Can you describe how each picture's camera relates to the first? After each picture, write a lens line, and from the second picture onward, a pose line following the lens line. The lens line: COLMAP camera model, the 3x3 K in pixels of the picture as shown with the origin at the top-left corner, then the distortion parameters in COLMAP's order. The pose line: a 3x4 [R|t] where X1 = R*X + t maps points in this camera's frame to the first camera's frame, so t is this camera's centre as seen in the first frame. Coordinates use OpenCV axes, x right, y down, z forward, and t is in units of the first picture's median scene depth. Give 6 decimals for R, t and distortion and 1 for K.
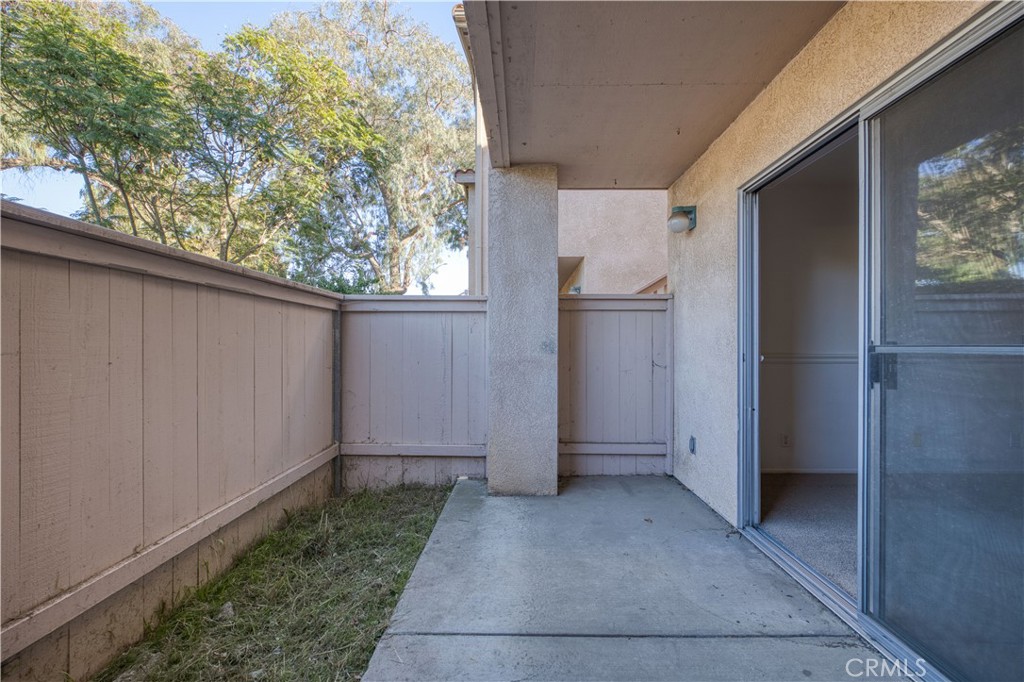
lens RADIAL K [[419.7, 0, 512.8], [0, 419.7, 344.7], [0, 0, 1]] dist [0.000371, 0.000135]
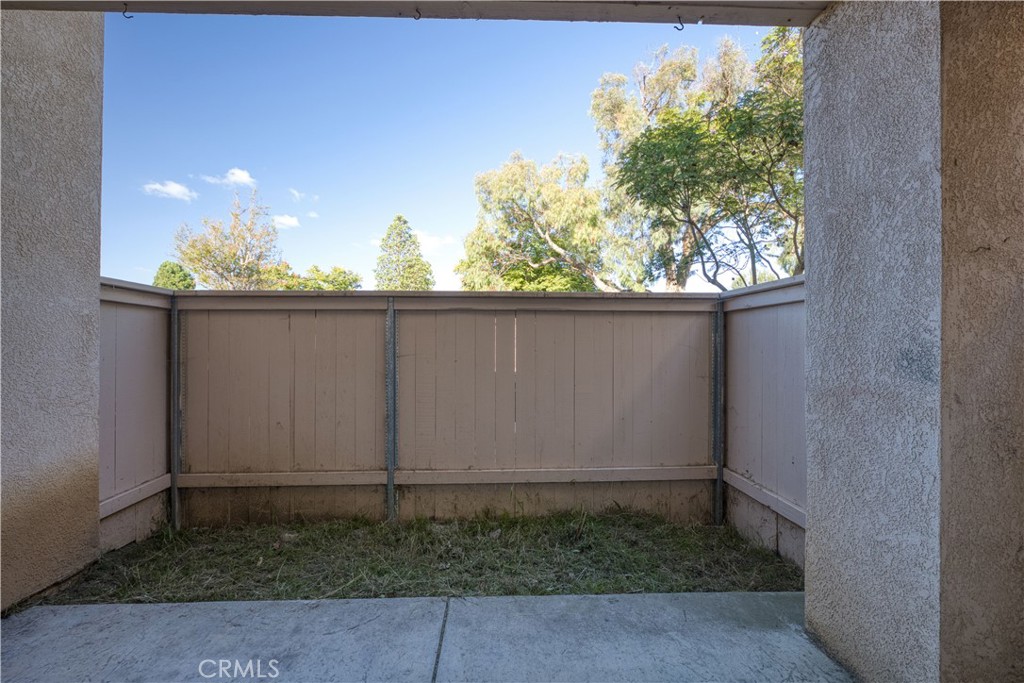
lens RADIAL K [[419.7, 0, 512.8], [0, 419.7, 345.2], [0, 0, 1]] dist [0.000371, 0.000135]
pose [[0.042794, -0.002994, -0.999079, 0.506121], [0.001175, 0.999995, -0.002946, -0.012037], [0.999083, -0.001047, 0.042798, 0.641915]]
